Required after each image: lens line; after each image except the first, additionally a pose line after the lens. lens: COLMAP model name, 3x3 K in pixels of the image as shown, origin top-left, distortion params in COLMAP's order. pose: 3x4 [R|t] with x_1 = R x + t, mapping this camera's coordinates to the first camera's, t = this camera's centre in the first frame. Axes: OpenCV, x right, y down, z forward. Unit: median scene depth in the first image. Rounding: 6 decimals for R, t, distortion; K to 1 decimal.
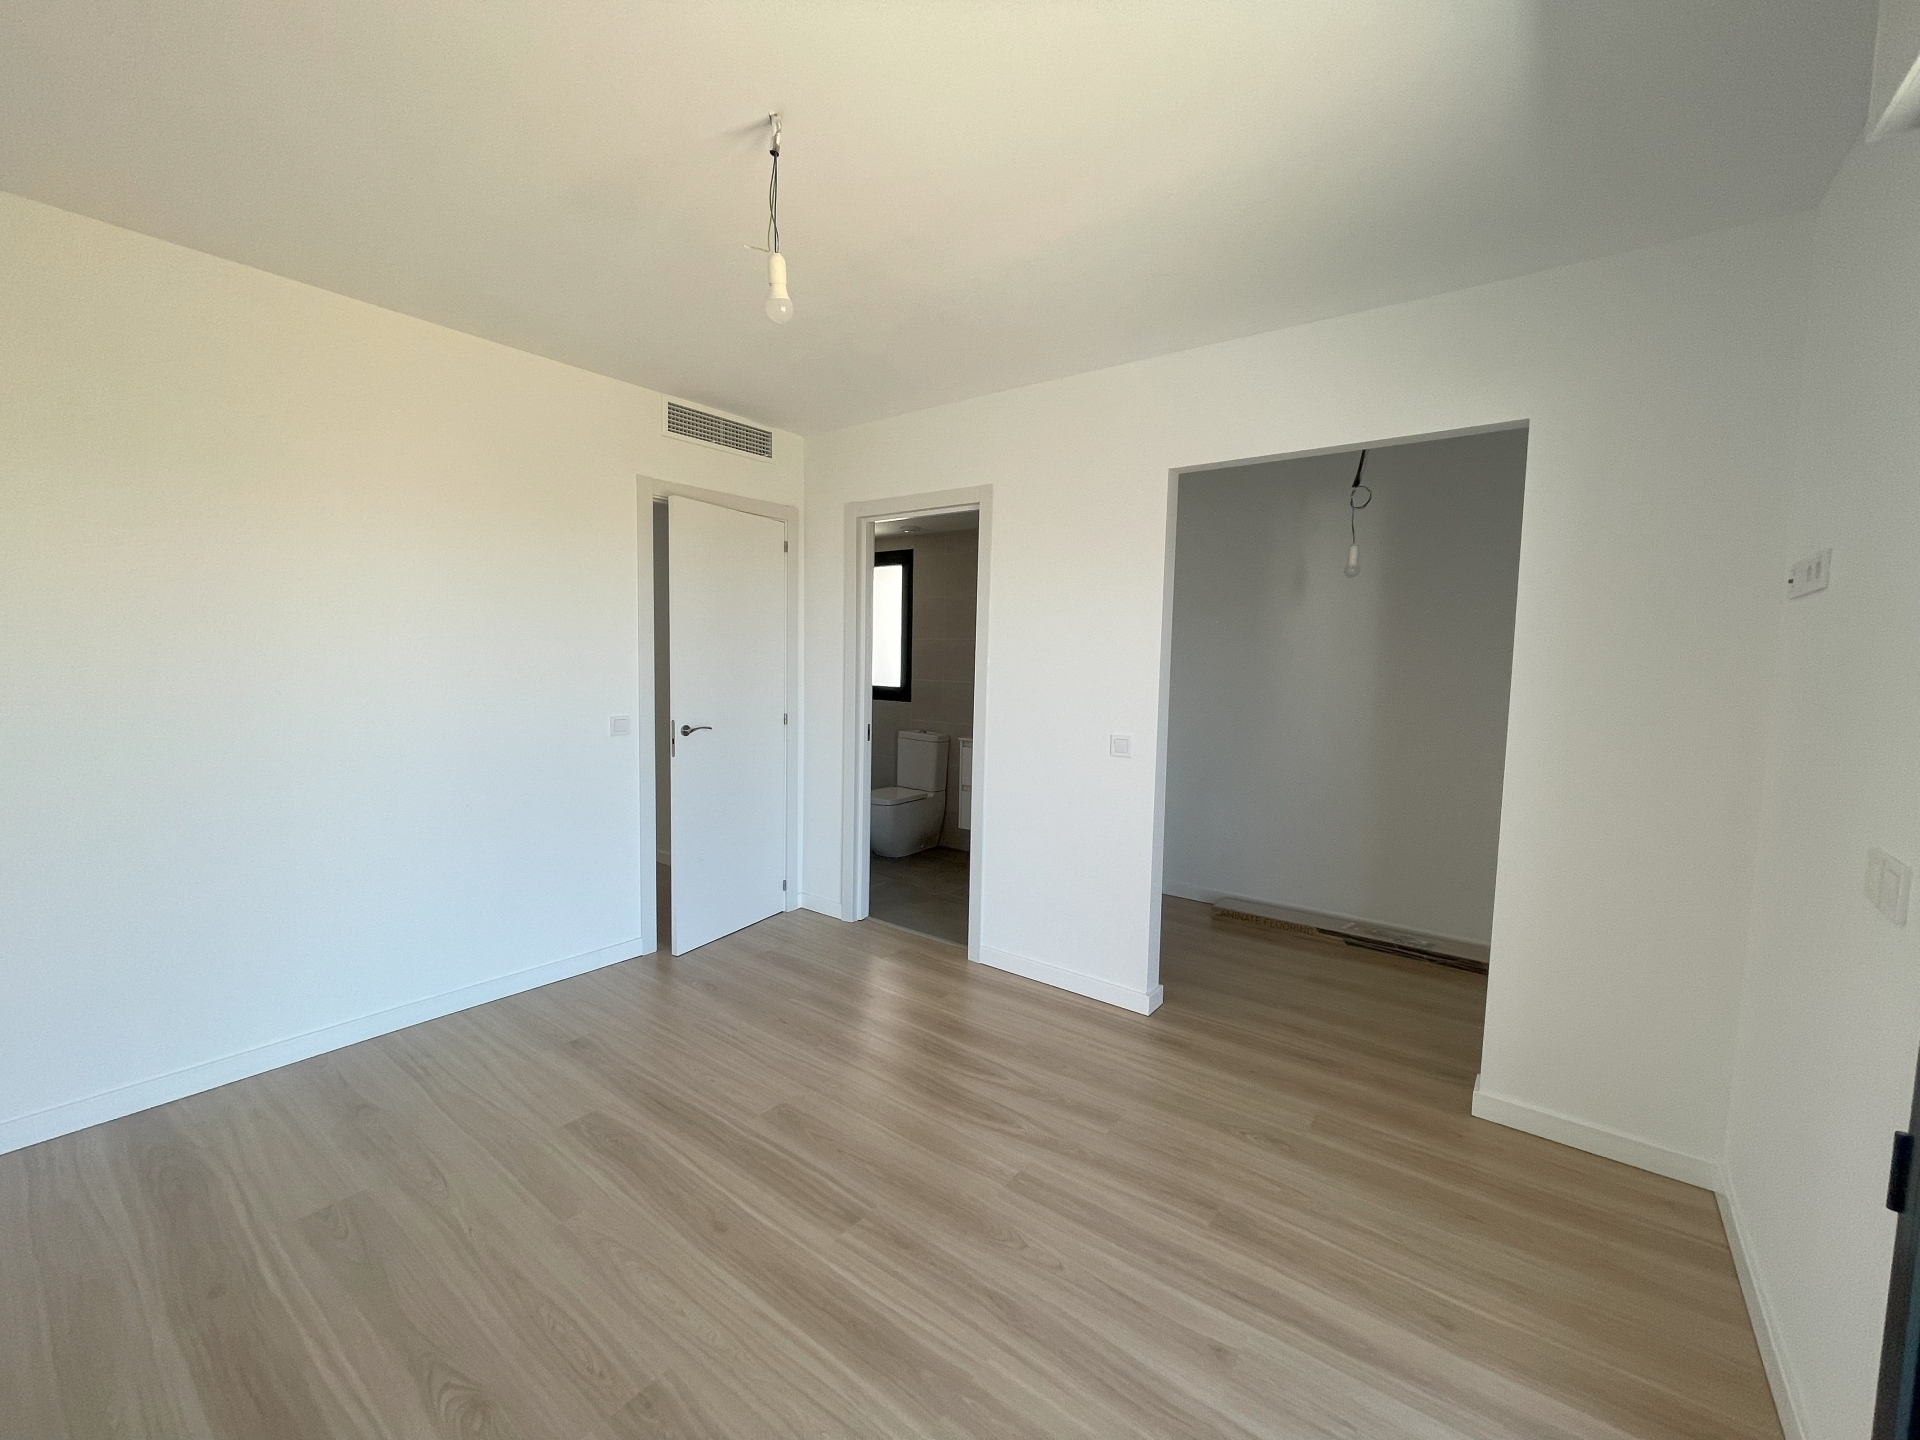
lens RADIAL K [[774.6, 0, 952.8], [0, 774.6, 713.6], [0, 0, 1]] dist [0.000997, 0.000221]
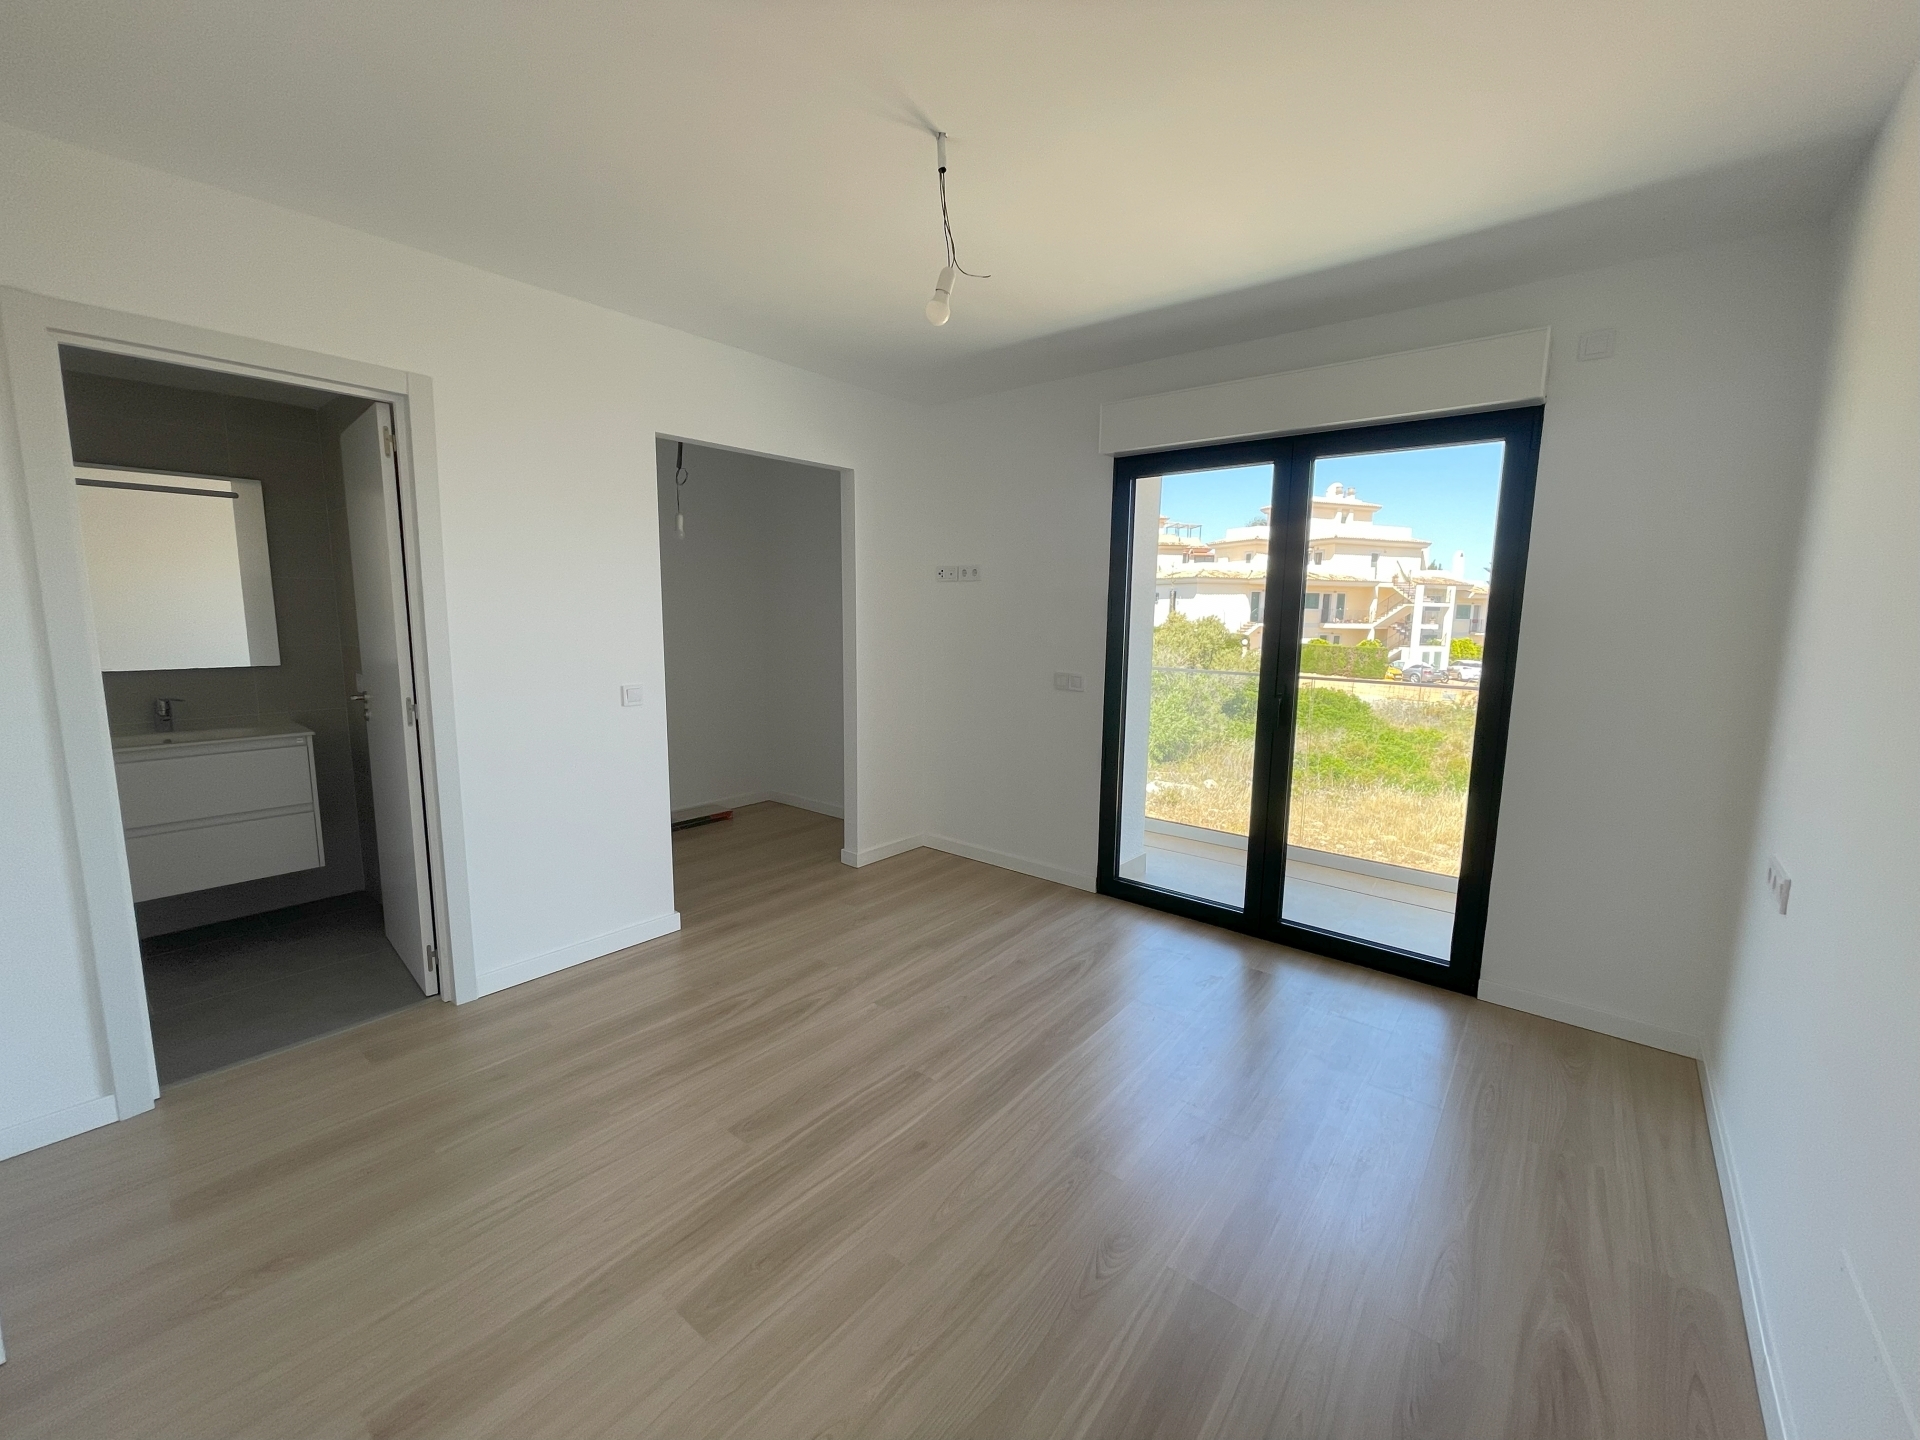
lens RADIAL K [[774.6, 0, 952.8], [0, 774.6, 713.6], [0, 0, 1]] dist [0.000997, 0.000221]
pose [[0.043677, -0.160156, 0.986125, -1.064630], [0.059481, 0.985733, 0.157457, -0.097053], [-0.997273, 0.051779, 0.052580, 0.712324]]
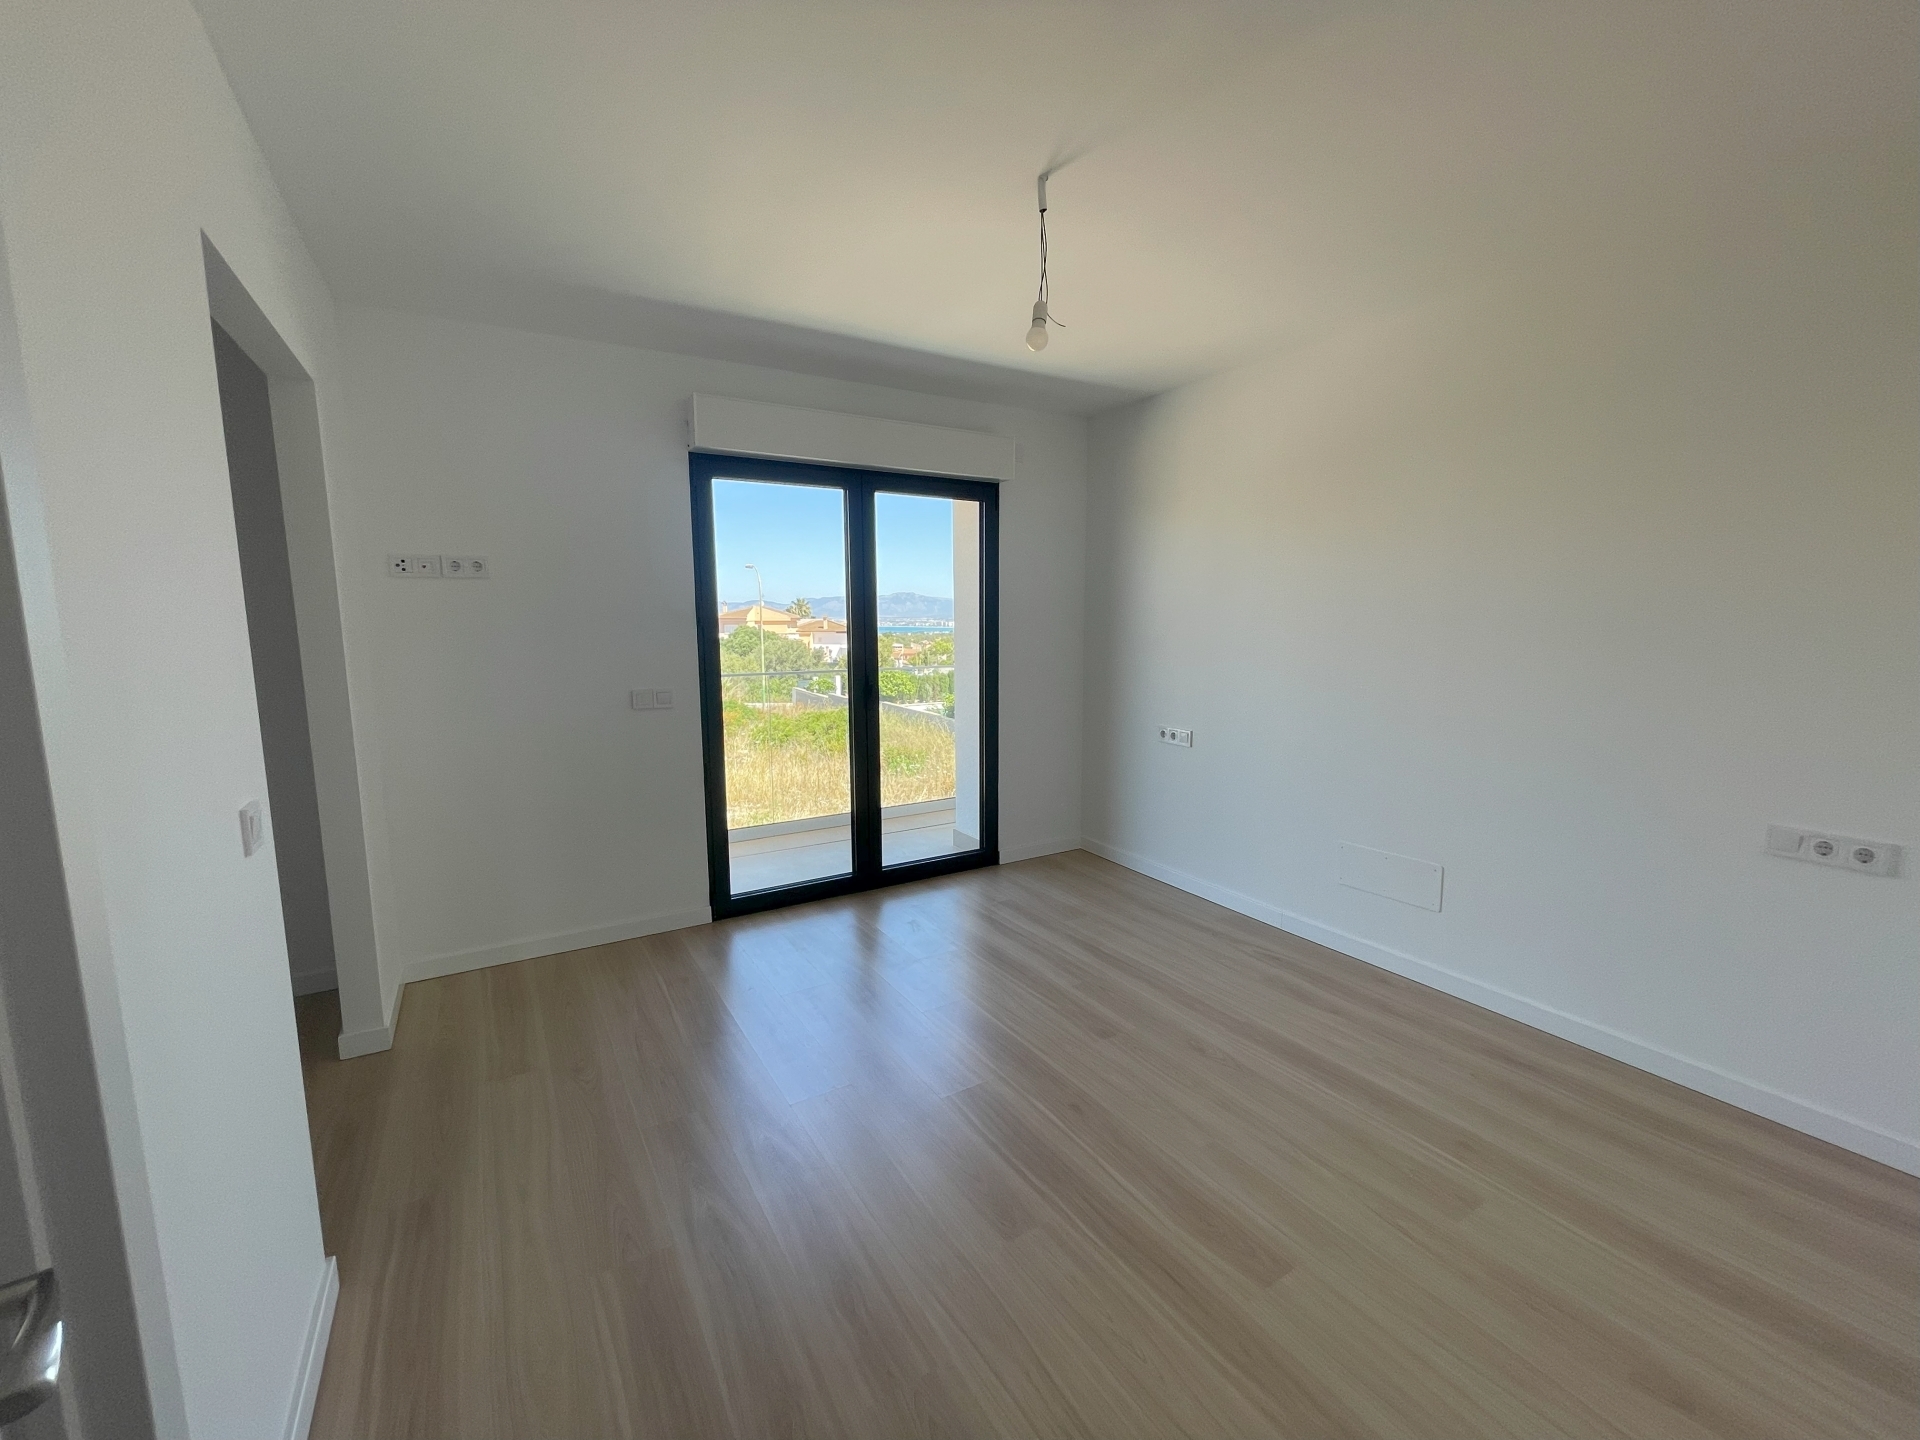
lens RADIAL K [[774.6, 0, 952.8], [0, 774.6, 713.6], [0, 0, 1]] dist [0.000997, 0.000221]
pose [[-0.927132, -0.069519, 0.368230, -0.431796], [0.006248, 0.979637, 0.200680, -0.149773], [-0.374683, 0.188358, -0.907818, 1.692365]]
